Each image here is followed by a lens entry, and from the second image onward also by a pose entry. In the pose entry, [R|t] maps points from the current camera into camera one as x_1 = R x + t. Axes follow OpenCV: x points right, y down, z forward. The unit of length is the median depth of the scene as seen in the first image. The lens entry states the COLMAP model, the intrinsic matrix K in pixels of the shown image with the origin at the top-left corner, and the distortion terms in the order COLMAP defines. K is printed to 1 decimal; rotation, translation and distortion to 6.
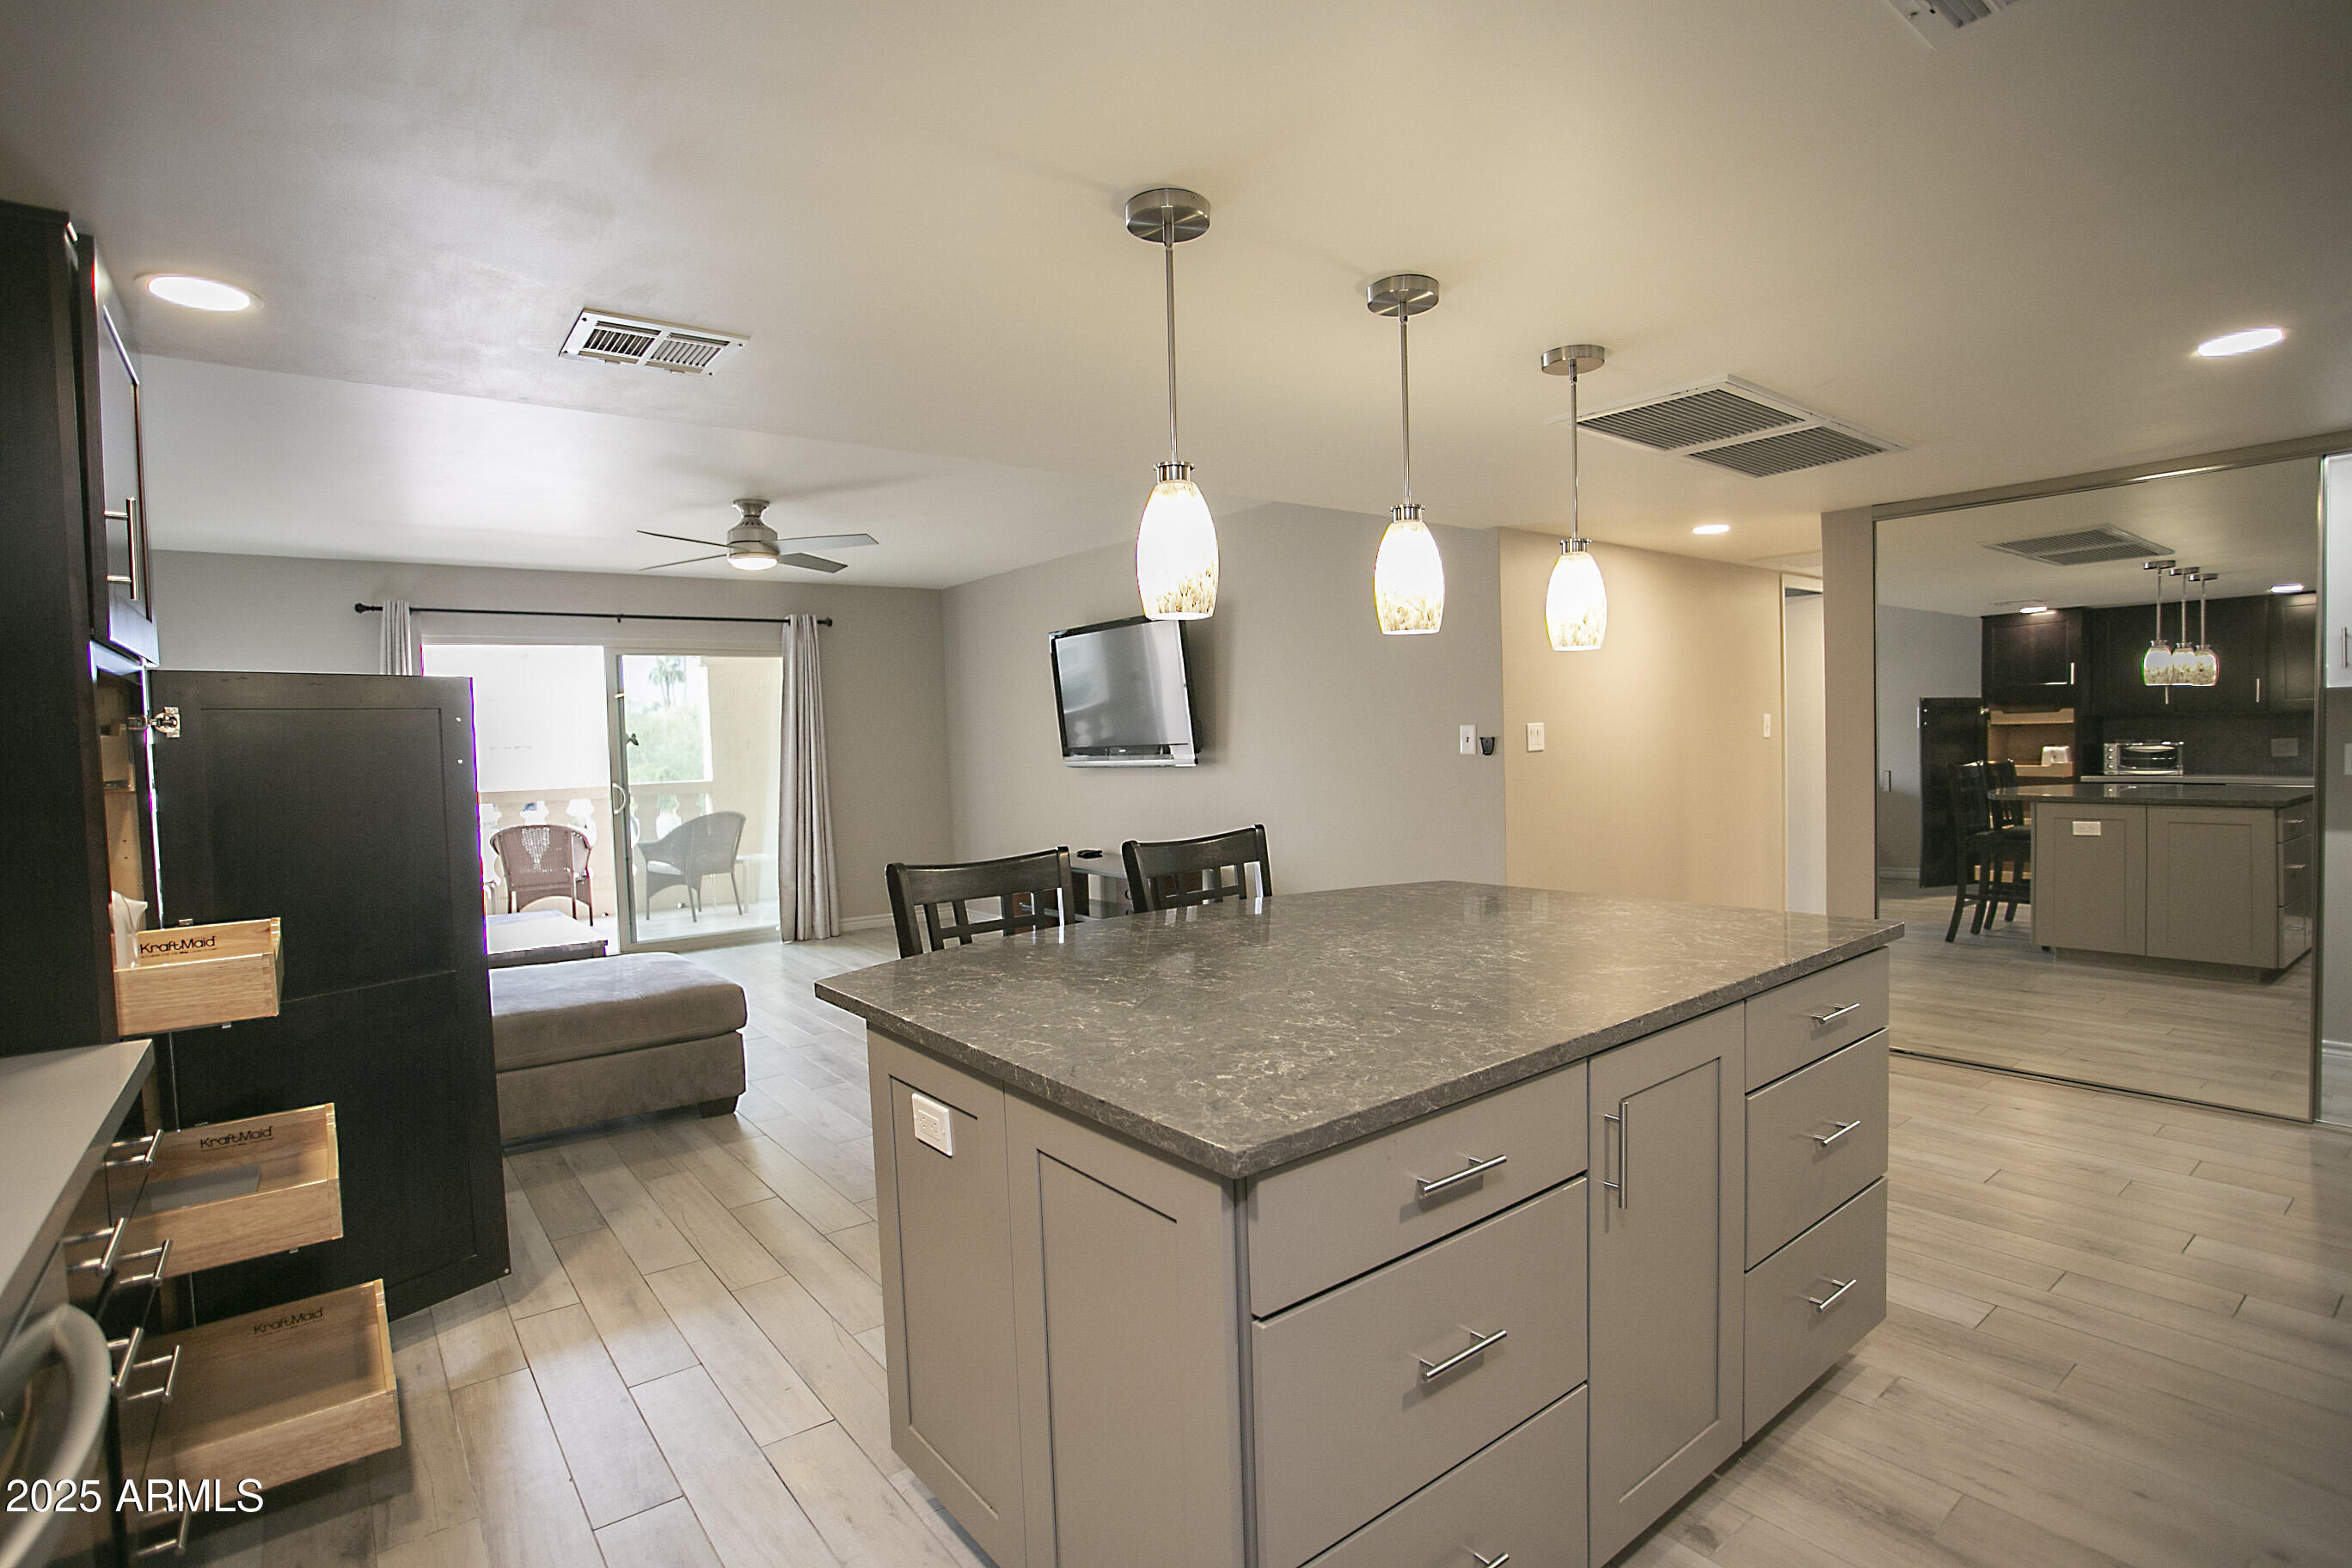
lens RADIAL K [[1146.6, 0, 1156.9], [0, 1146.6, 779.2], [0, 0, 1]] dist [-0.078094, 0.032461]
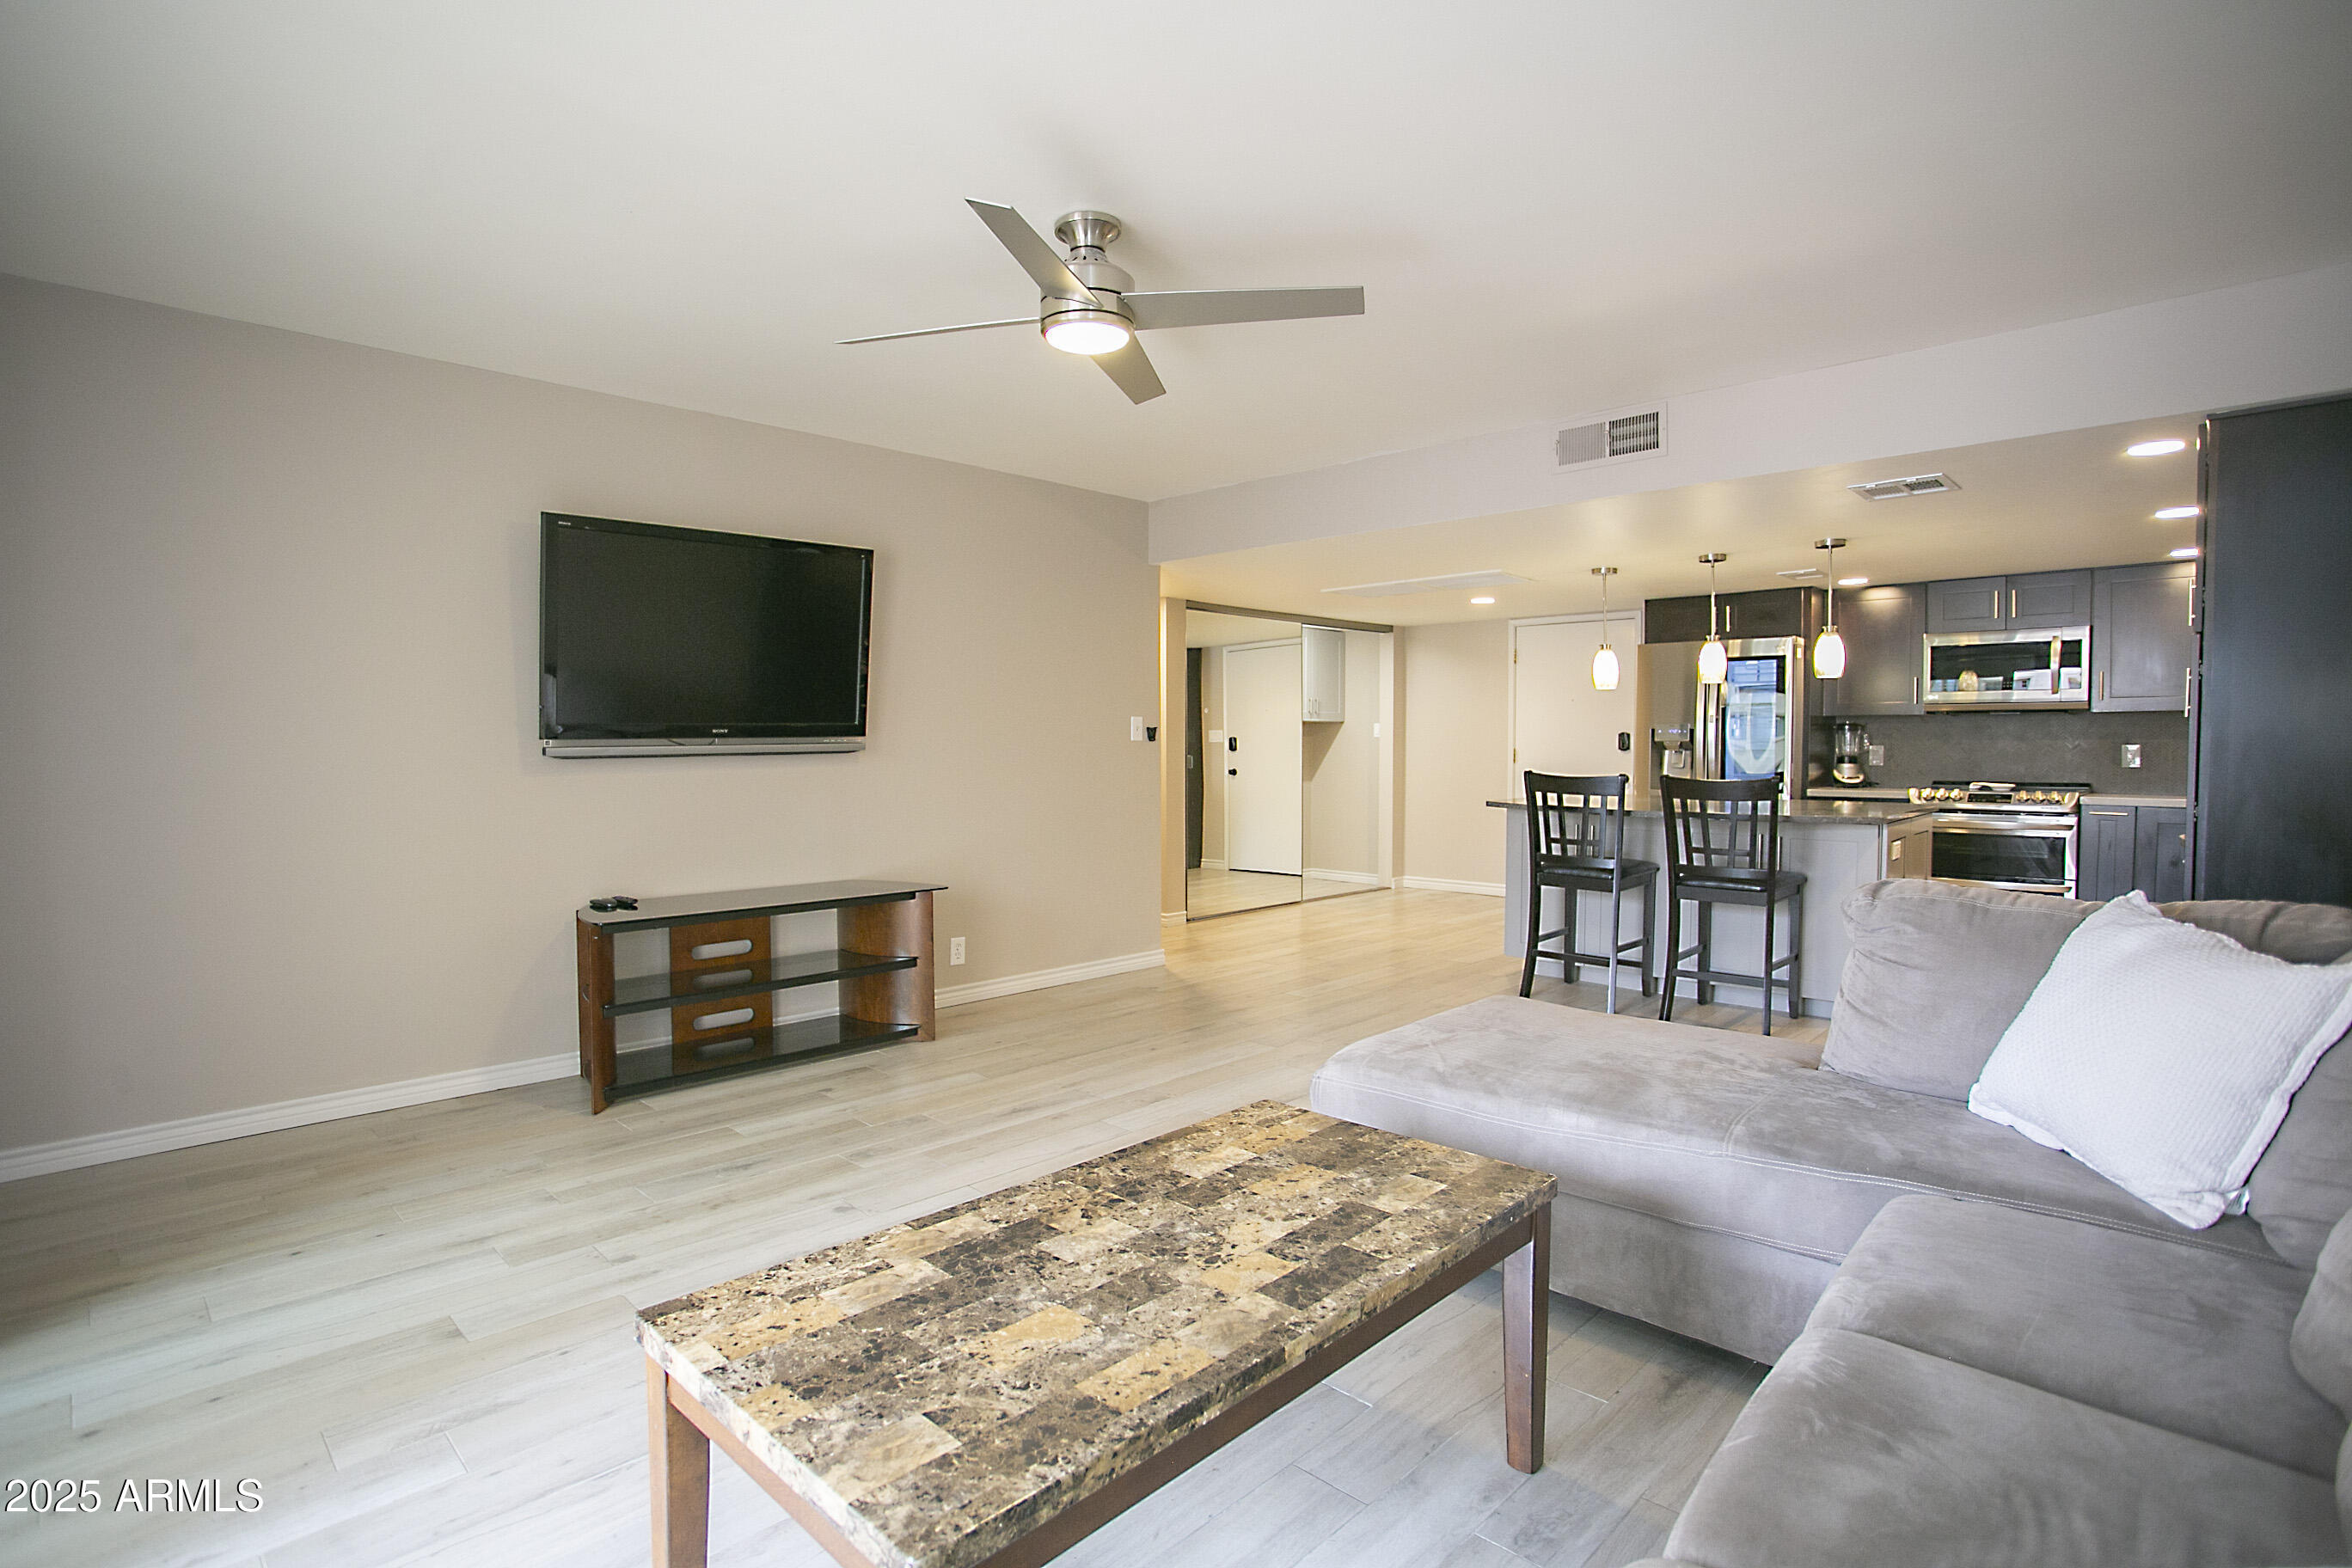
lens RADIAL K [[1146.6, 0, 1156.9], [0, 1146.6, 779.2], [0, 0, 1]] dist [-0.078094, 0.032461]
pose [[-0.134211, 0.000486, 0.990953, -0.673432], [0.042697, 0.999074, 0.005293, 0.009351], [-0.990033, 0.043021, -0.134107, 0.798790]]
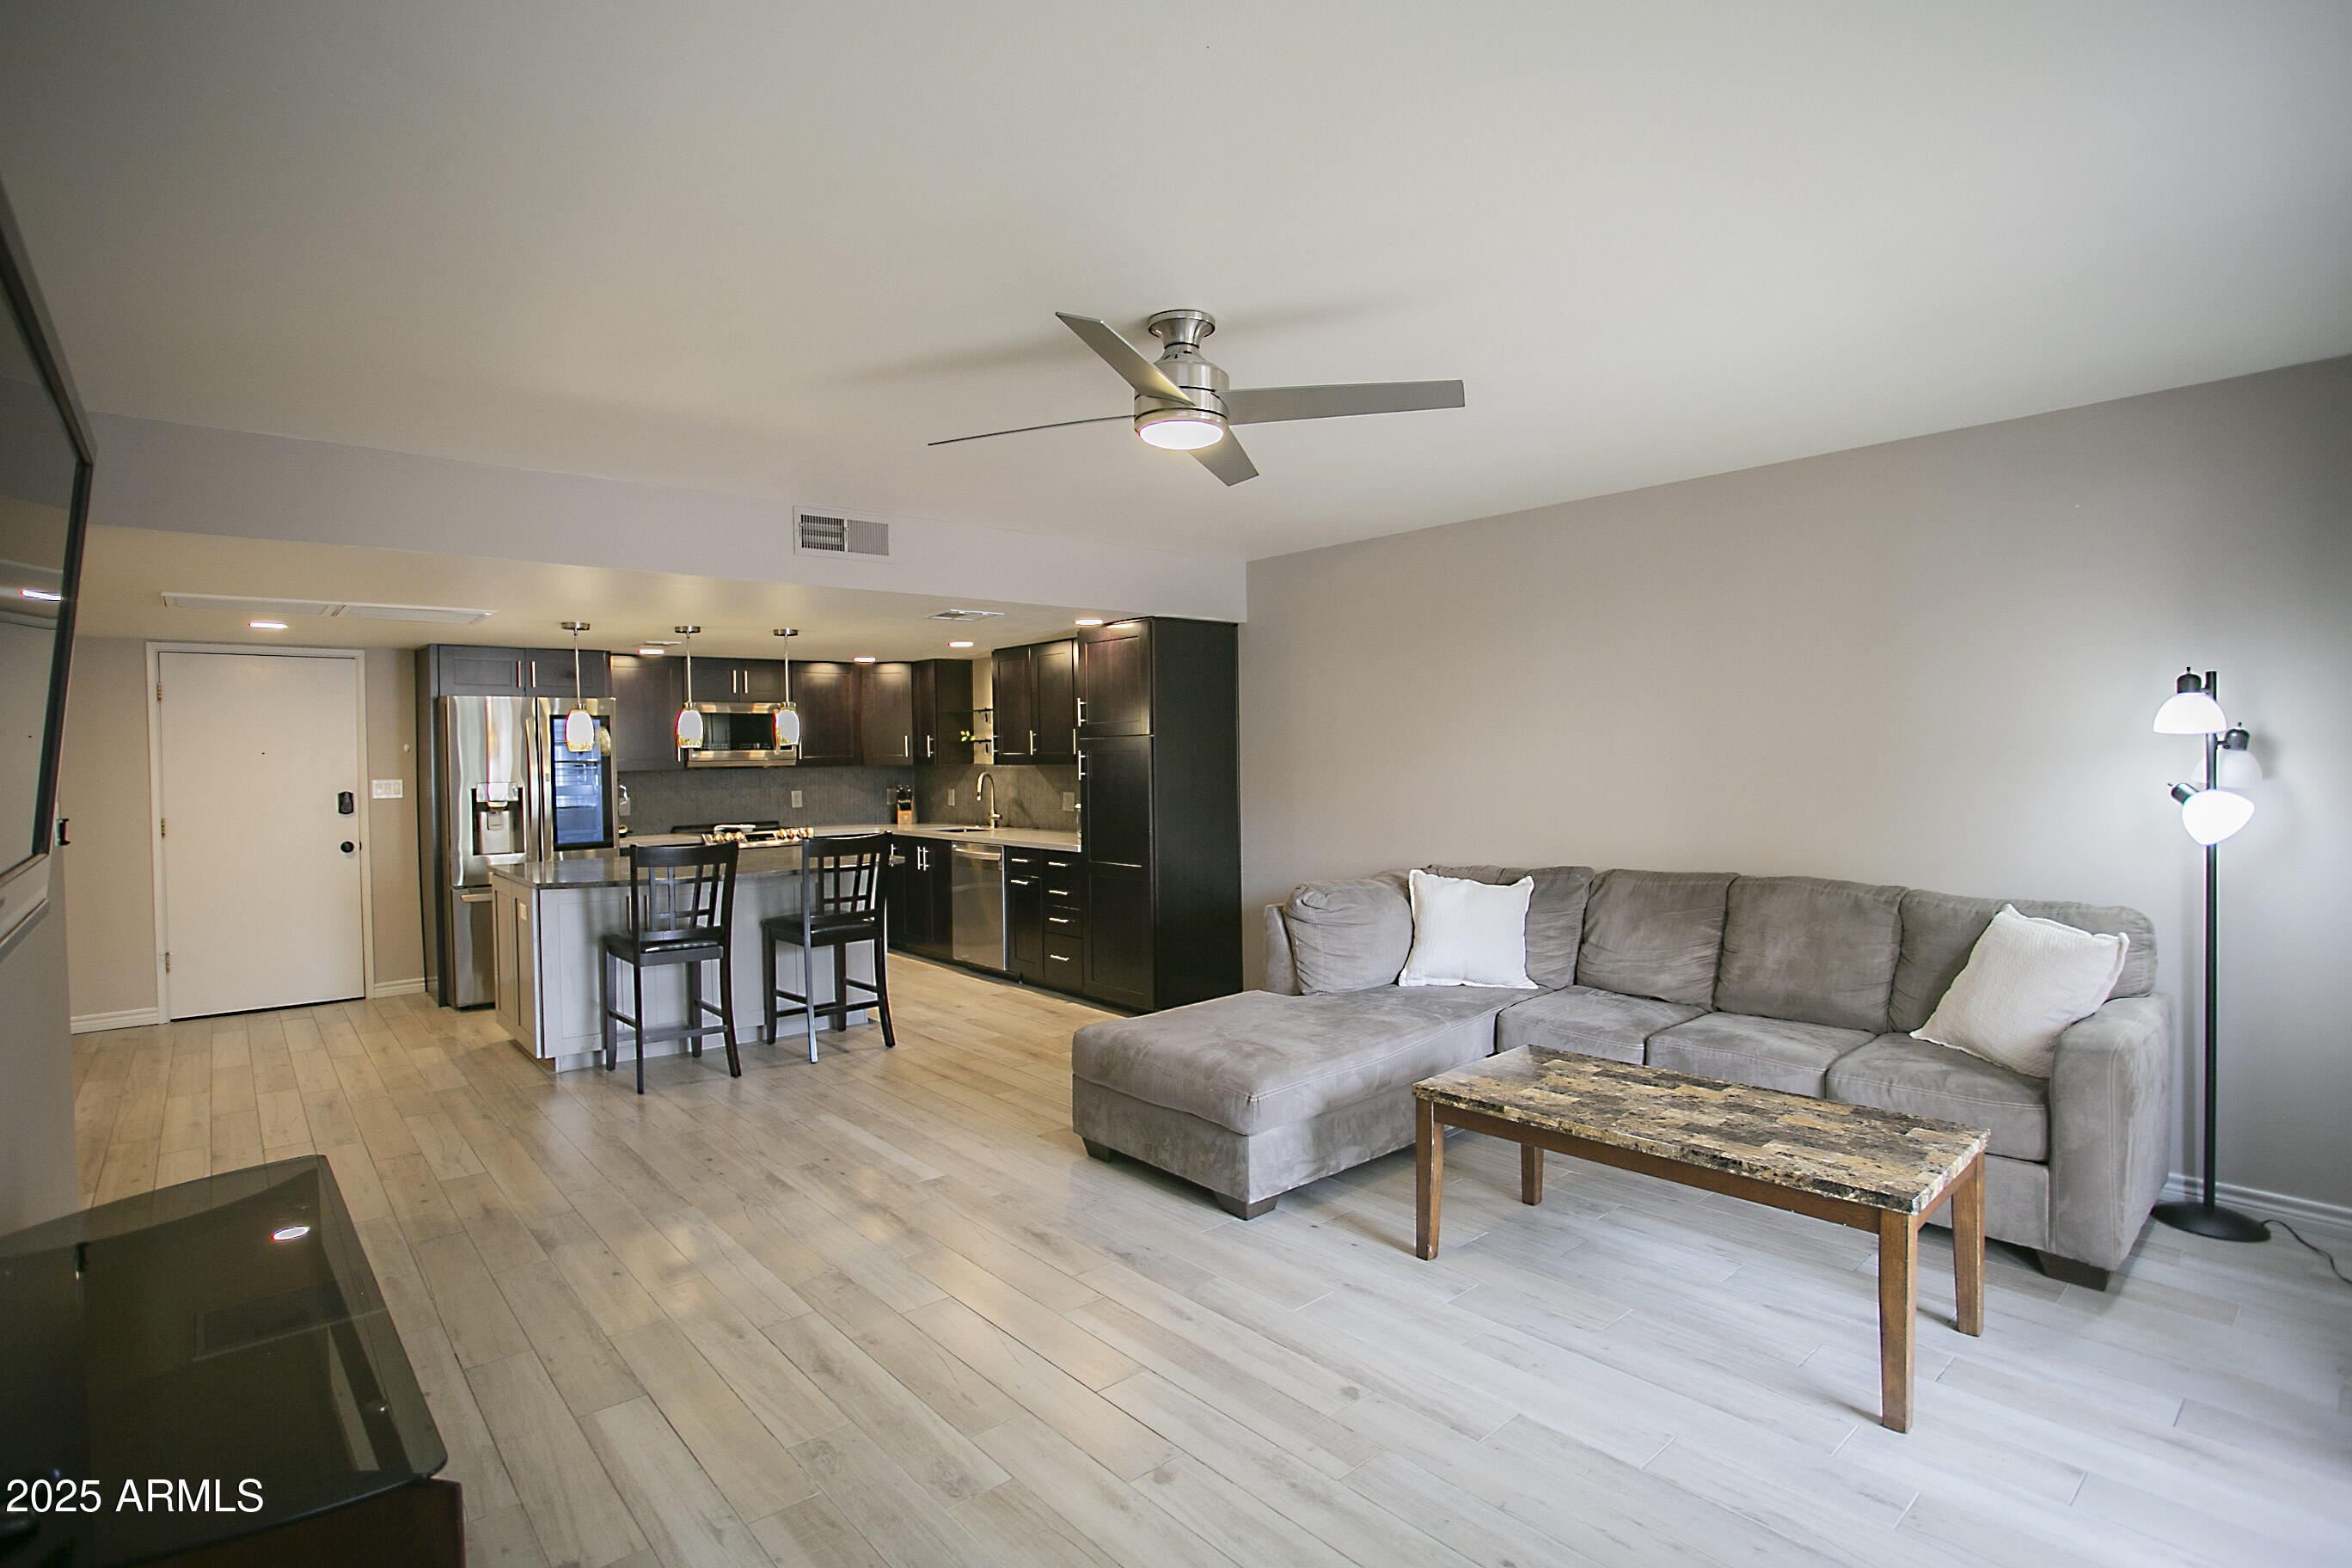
lens RADIAL K [[1146.6, 0, 1156.9], [0, 1146.6, 779.2], [0, 0, 1]] dist [-0.078094, 0.032461]
pose [[-0.997352, 0.048372, -0.054313, -0.235188], [0.045089, 0.997172, 0.060121, -0.049620], [0.057068, 0.057513, -0.996712, 1.167478]]
